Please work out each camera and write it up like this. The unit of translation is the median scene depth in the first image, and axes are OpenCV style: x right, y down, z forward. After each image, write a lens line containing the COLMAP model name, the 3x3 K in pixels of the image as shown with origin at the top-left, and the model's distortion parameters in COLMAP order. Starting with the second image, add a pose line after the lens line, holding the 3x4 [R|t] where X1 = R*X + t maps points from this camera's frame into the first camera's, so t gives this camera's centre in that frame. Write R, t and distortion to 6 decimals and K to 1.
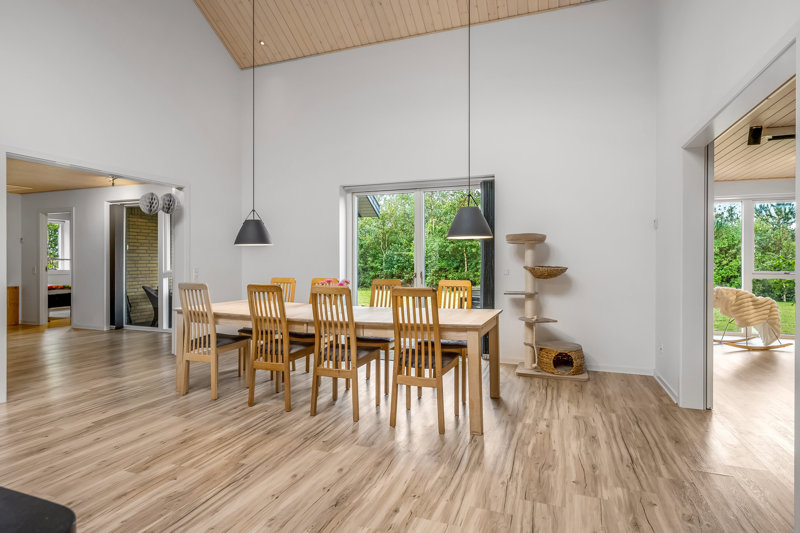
lens RADIAL K [[426.8, 0, 399.6], [0, 426.8, 260.9], [0, 0, 1]] dist [-0.004508, -0.000607]
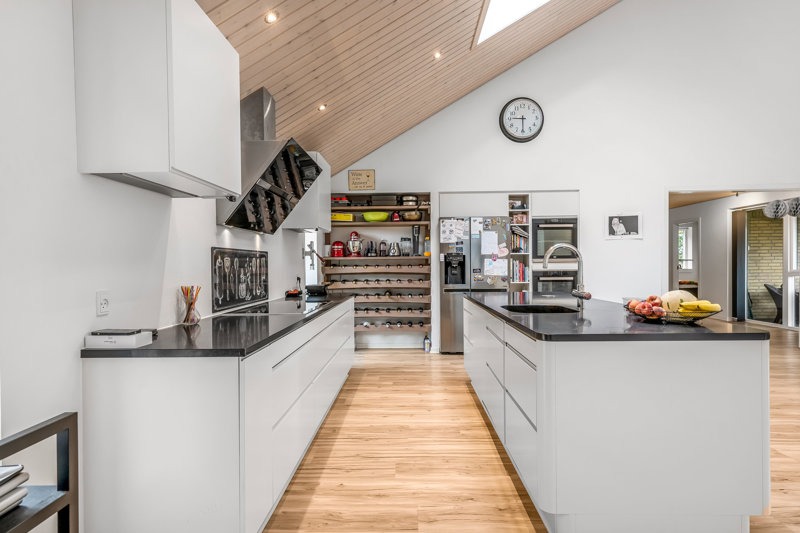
lens RADIAL K [[424.4, 0, 399.3], [0, 424.4, 270.5], [0, 0, 1]] dist [0.005299, 0.001279]
pose [[0.324390, 0.011274, -0.945856, 0.167542], [0.009317, 0.999842, 0.015113, 0.000306], [0.945877, -0.013716, 0.324234, -0.323587]]
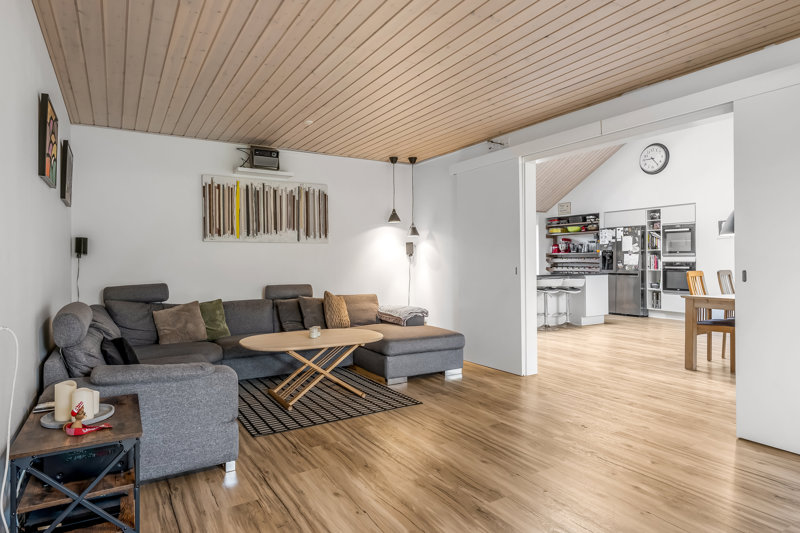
lens RADIAL K [[461.9, 0, 400.0], [0, 461.9, 266.5], [0, 0, 1]] dist [0.000909, 0.000158]
pose [[-0.613202, 0.015463, -0.789774, 1.278106], [0.006856, 0.999875, 0.014253, 0.007359], [0.789896, 0.003325, -0.613232, 0.716951]]
